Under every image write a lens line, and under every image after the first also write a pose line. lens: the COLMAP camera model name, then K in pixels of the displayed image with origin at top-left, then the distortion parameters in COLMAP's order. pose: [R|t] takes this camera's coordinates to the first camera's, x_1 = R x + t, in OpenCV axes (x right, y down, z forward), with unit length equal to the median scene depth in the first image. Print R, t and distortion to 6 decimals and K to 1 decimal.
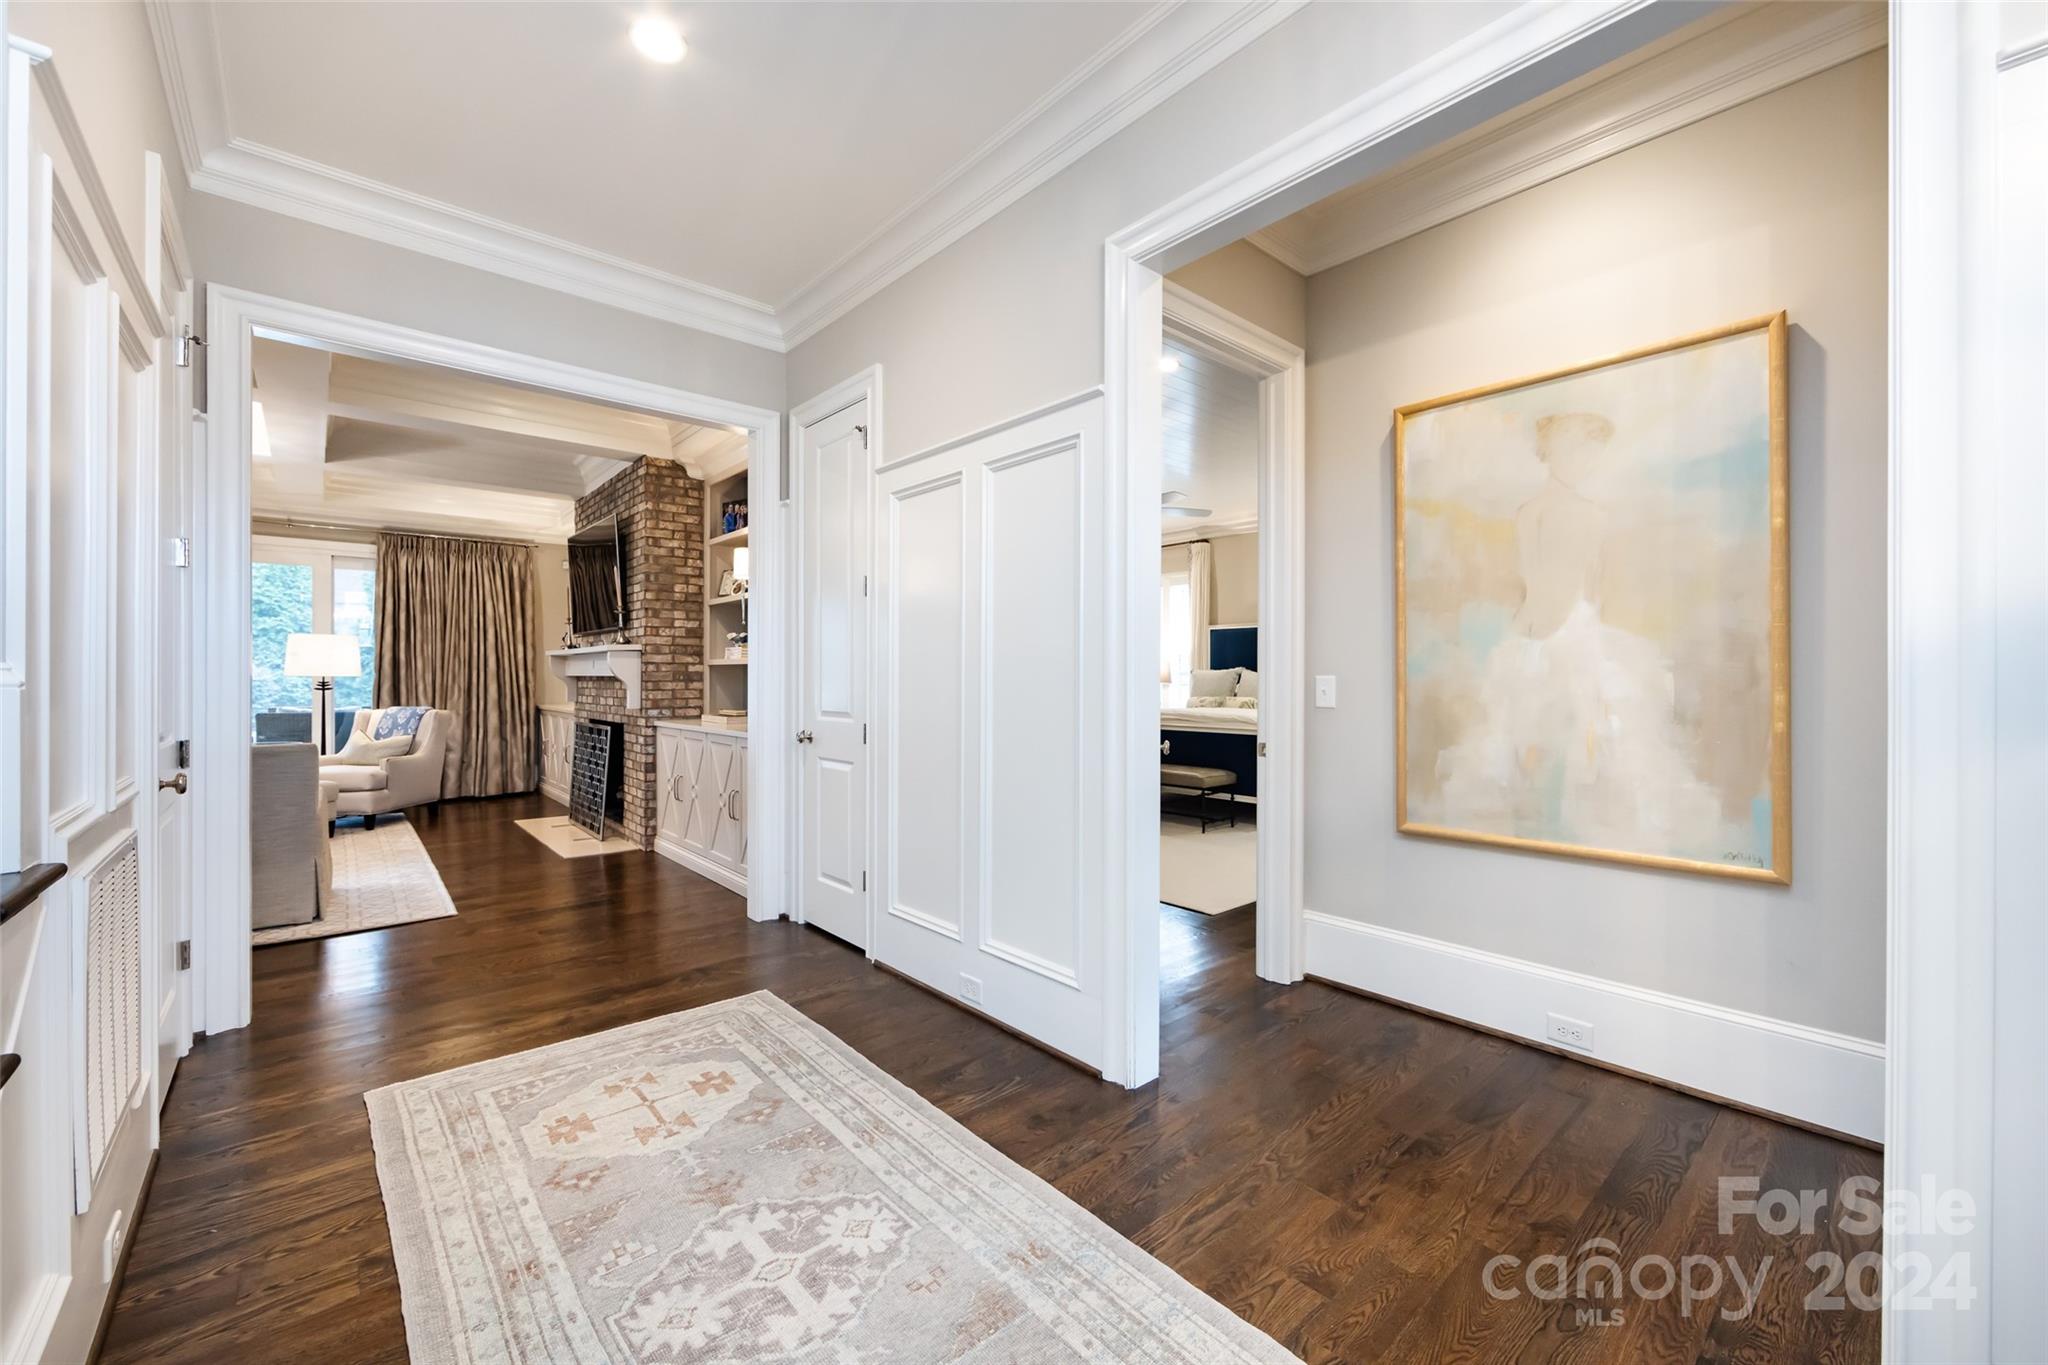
lens RADIAL K [[813.1, 0, 1058.7], [0, 813.1, 677.9], [0, 0, 1]] dist [0.000956, 0.000054]
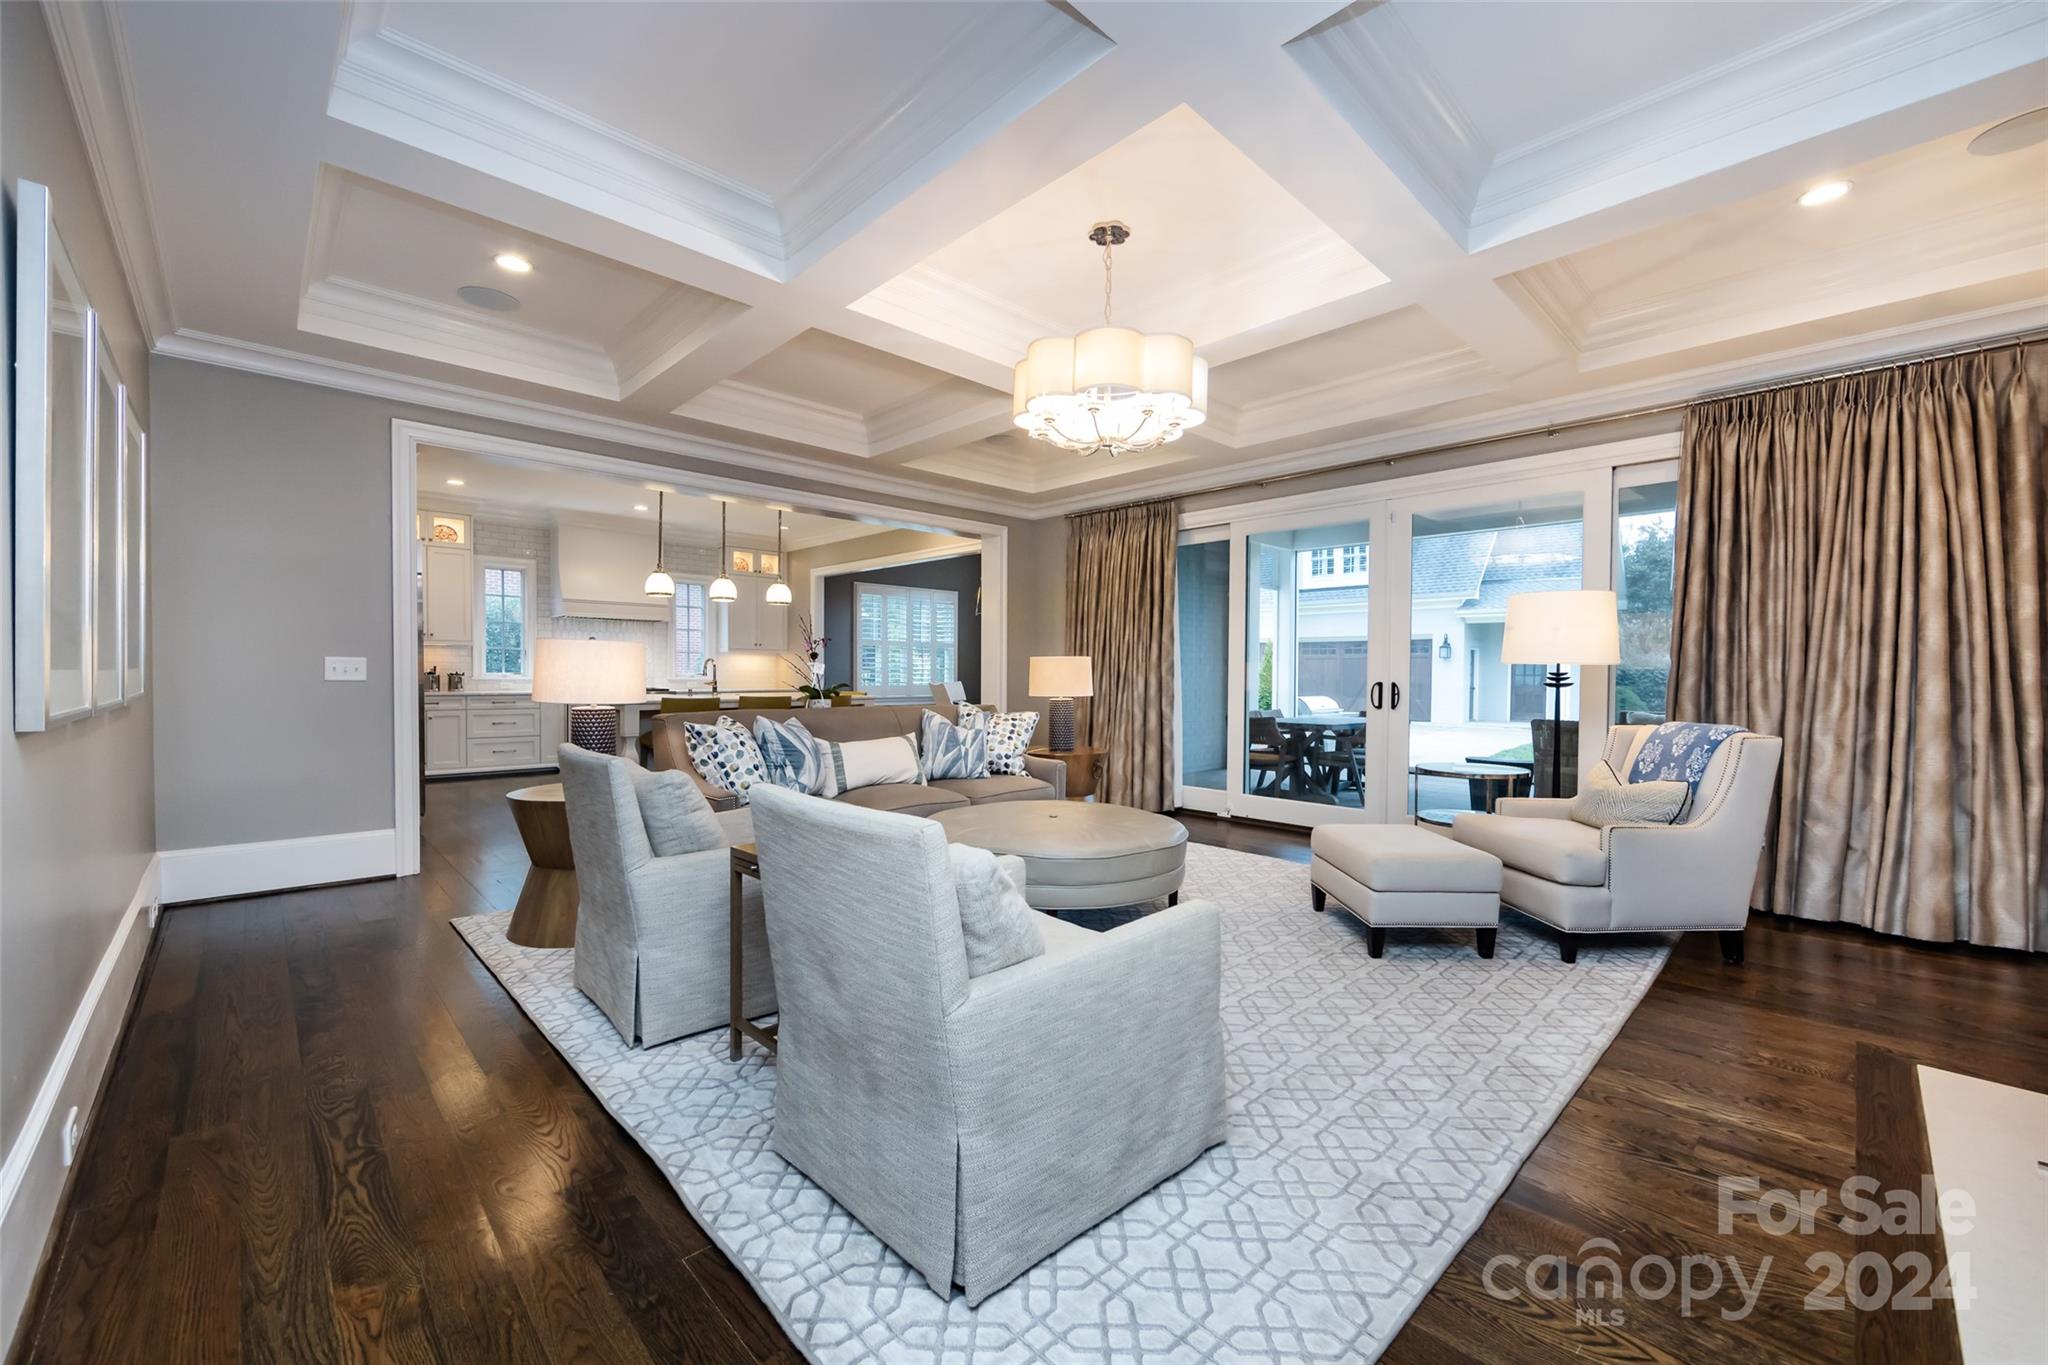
lens RADIAL K [[803.8, 0, 1018.0], [0, 803.8, 689.7], [0, 0, 1]] dist [-0.002232, -0.000044]
pose [[0.019012, 0.017632, -0.999664, -0.295391], [-0.006575, 0.999825, 0.017509, 0.008547], [0.999798, 0.006240, 0.019125, 0.534467]]
